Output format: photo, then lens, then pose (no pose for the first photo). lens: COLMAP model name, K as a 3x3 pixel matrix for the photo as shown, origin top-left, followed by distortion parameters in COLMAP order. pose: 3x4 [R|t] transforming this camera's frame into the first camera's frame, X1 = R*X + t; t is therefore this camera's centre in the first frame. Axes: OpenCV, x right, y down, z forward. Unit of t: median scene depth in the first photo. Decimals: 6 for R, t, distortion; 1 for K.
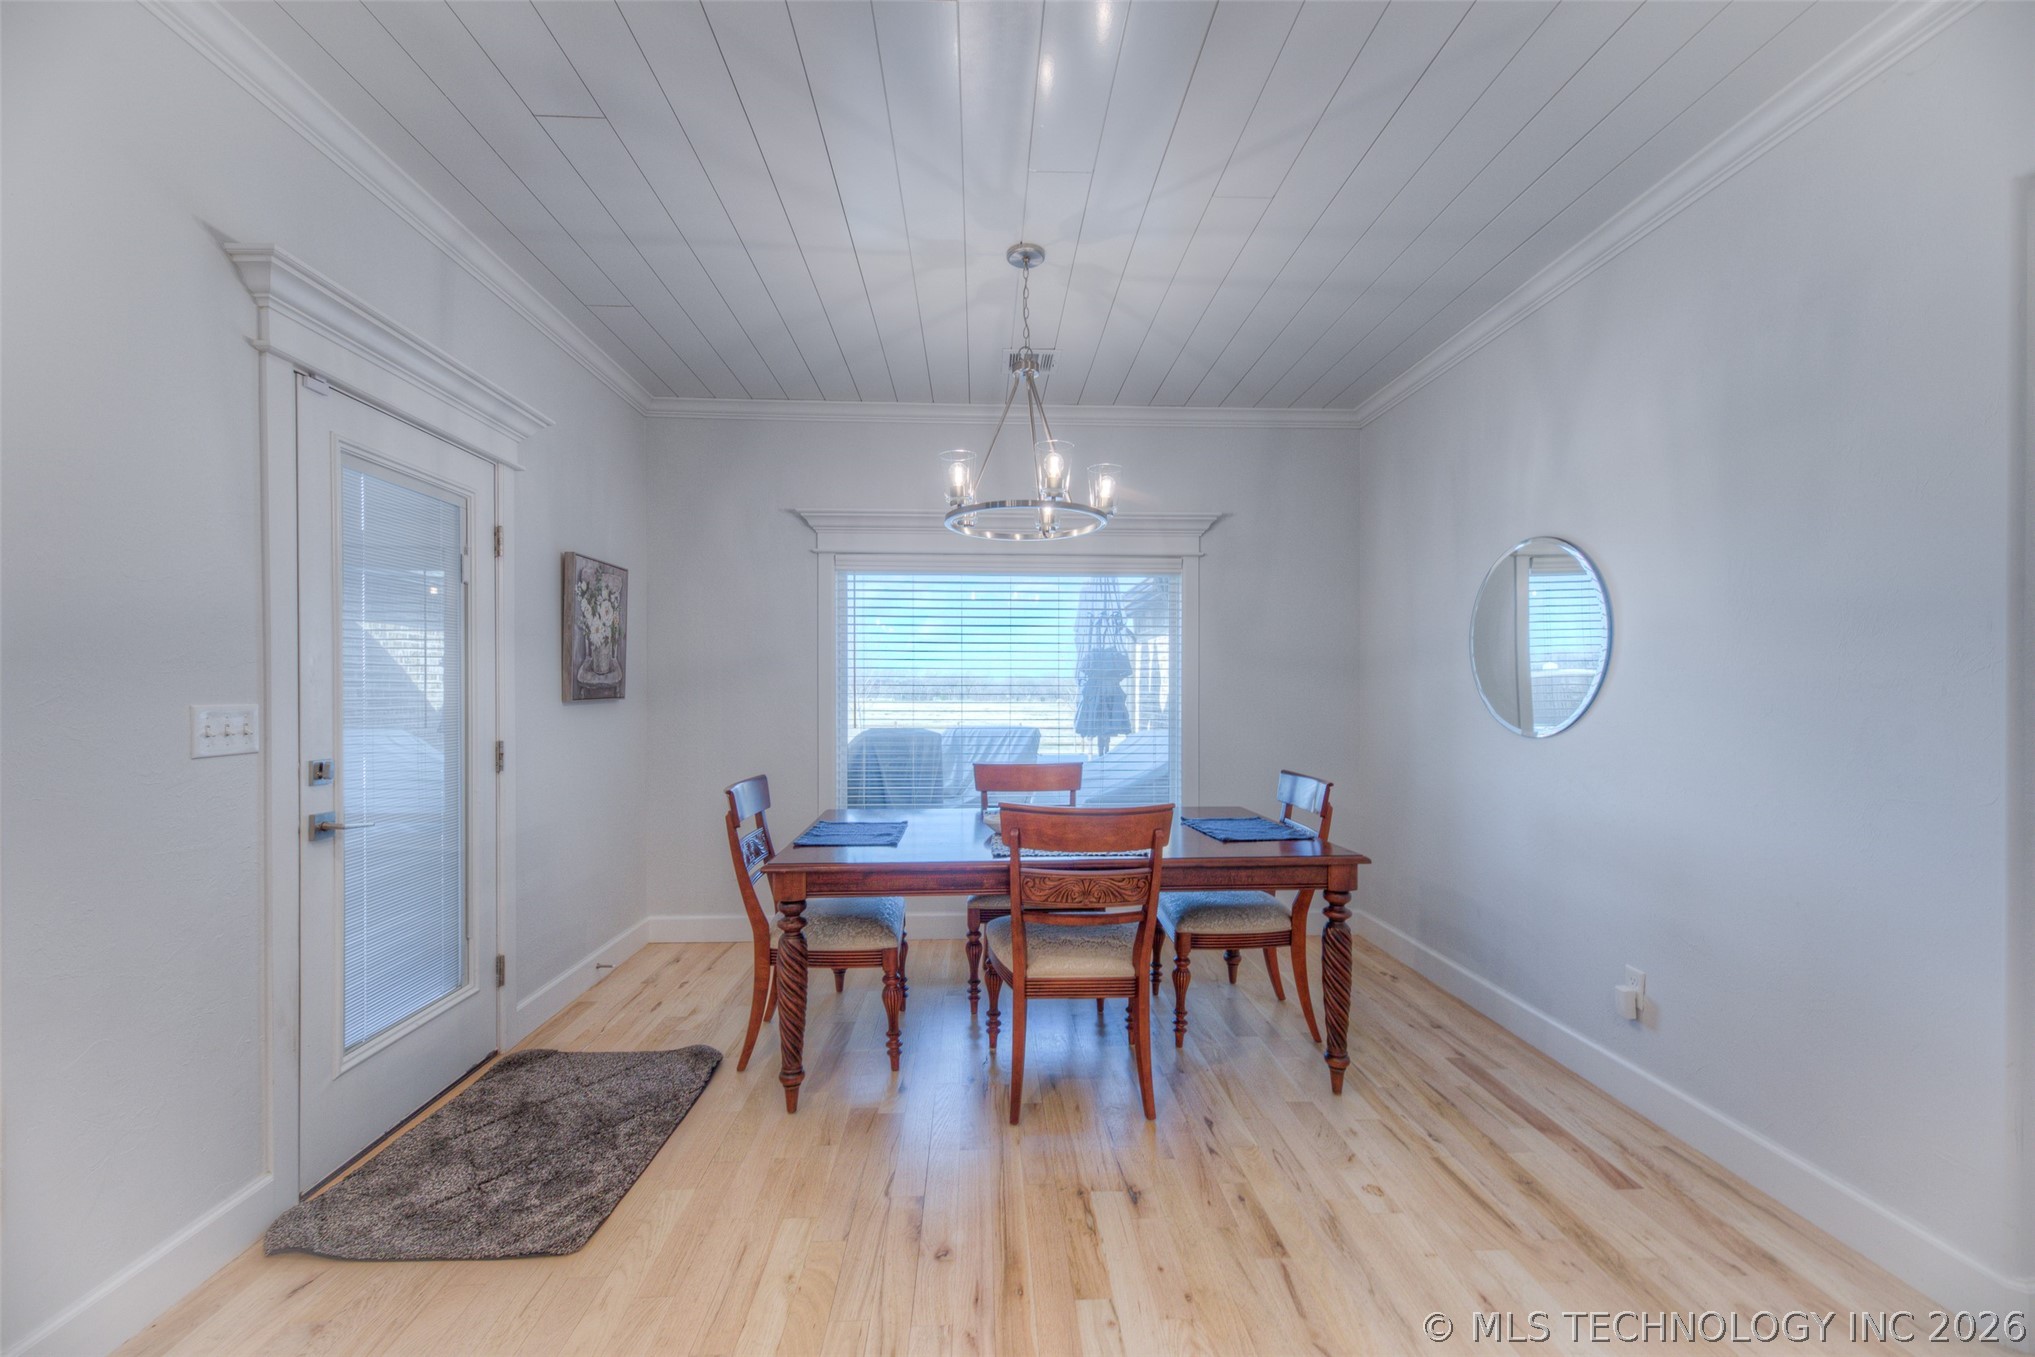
lens RADIAL K [[827.5, 0, 1003.4], [0, 827.5, 684.1], [0, 0, 1]] dist [0.004405, -0.001649]
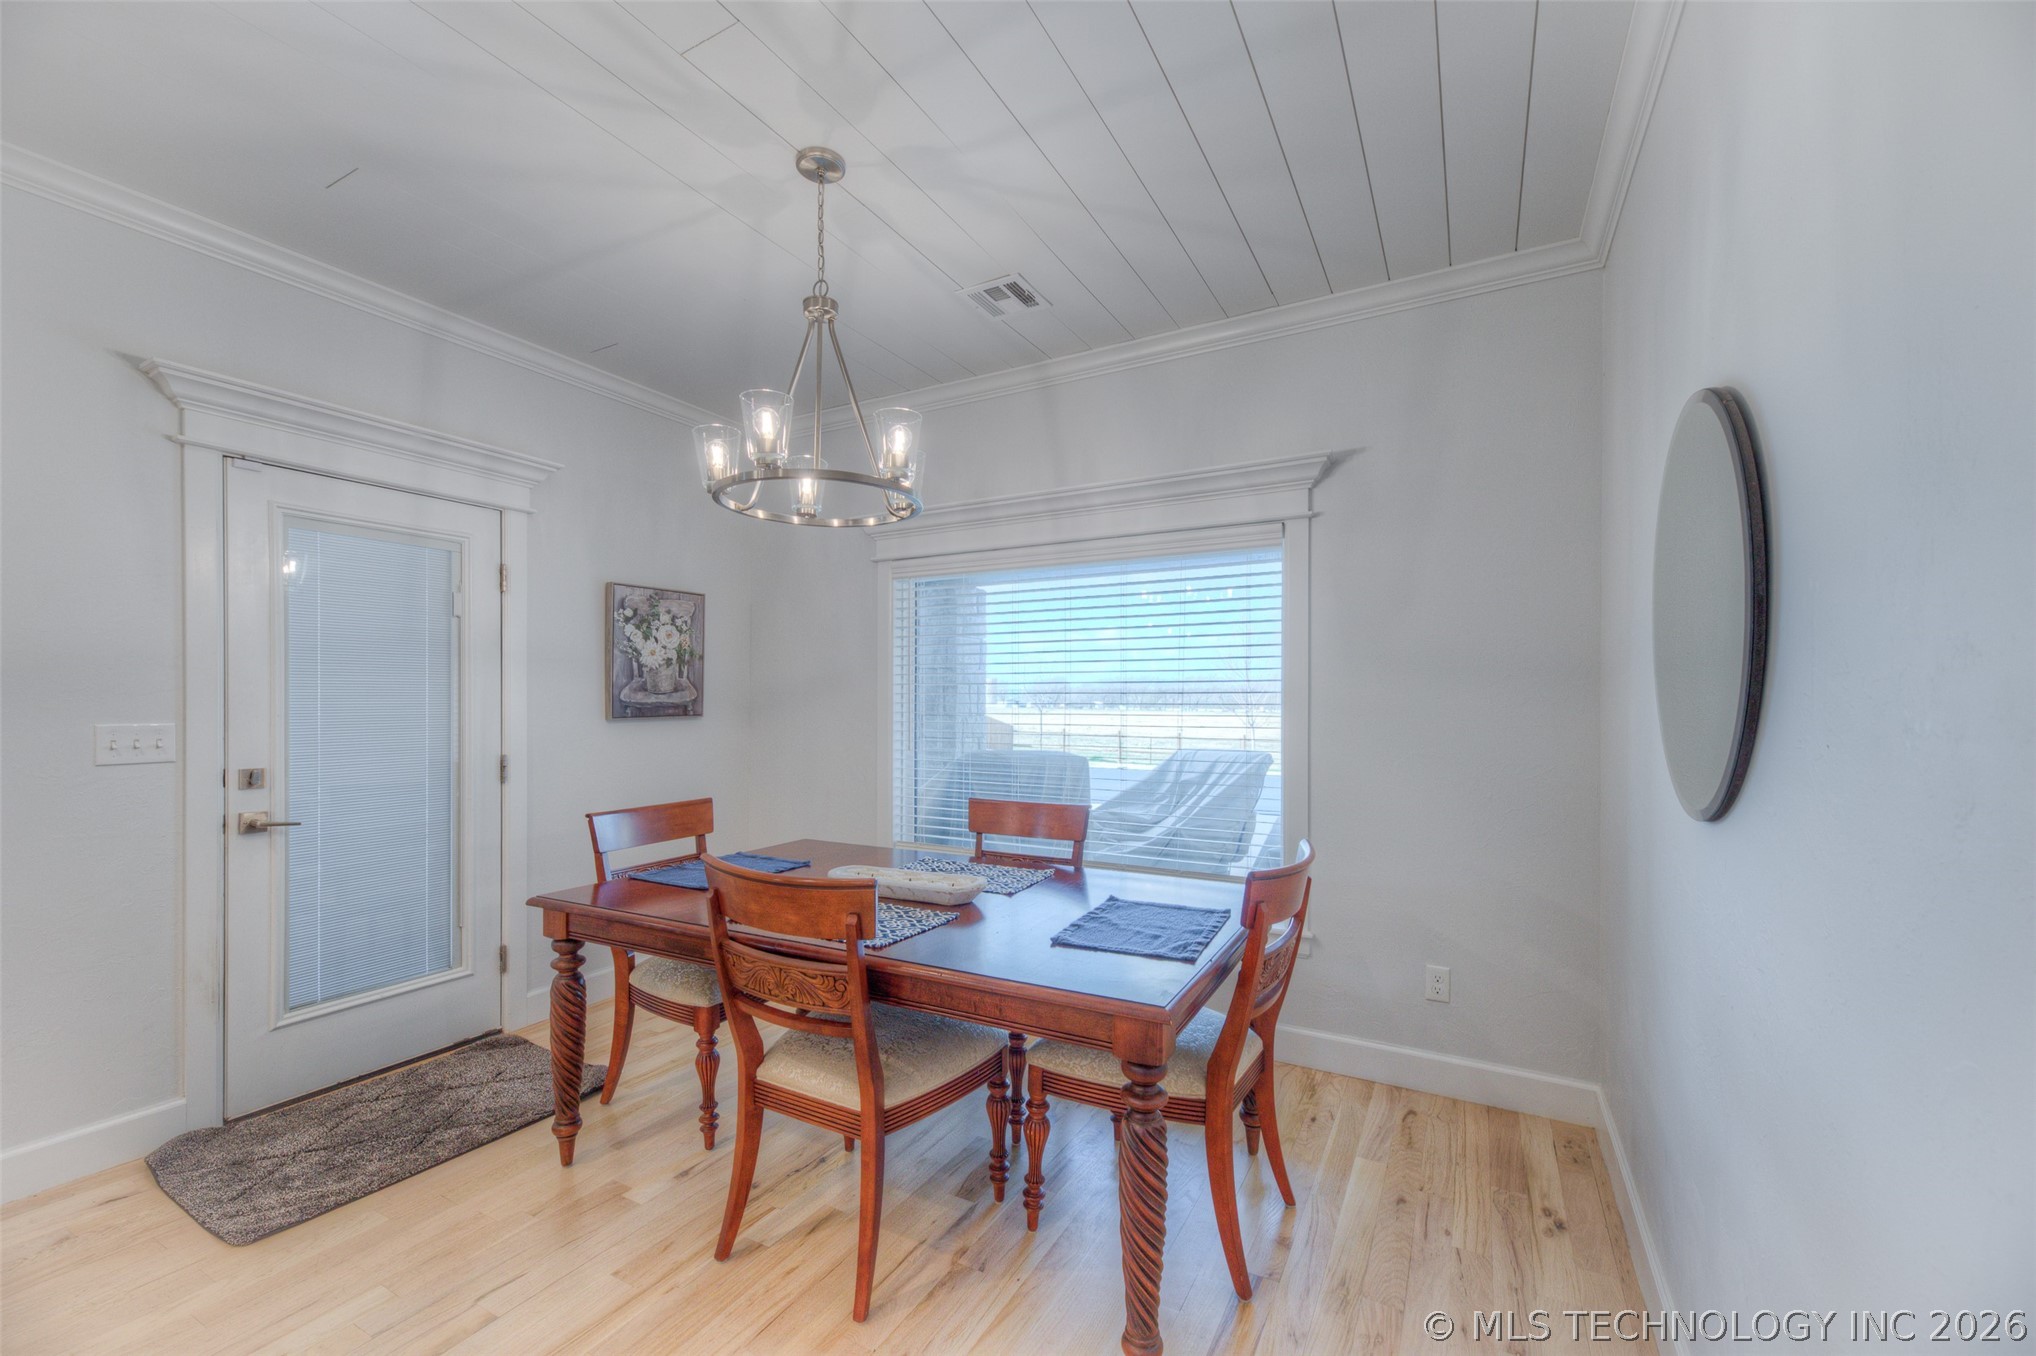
lens RADIAL K [[827.9, 0, 1012.3], [0, 827.9, 693.9], [0, 0, 1]] dist [0.004405, -0.001649]
pose [[0.847866, -0.006169, -0.530174, 0.557714], [0.005248, 0.999981, -0.003242, -0.006998], [0.530184, -0.000034, 0.847882, 0.394227]]
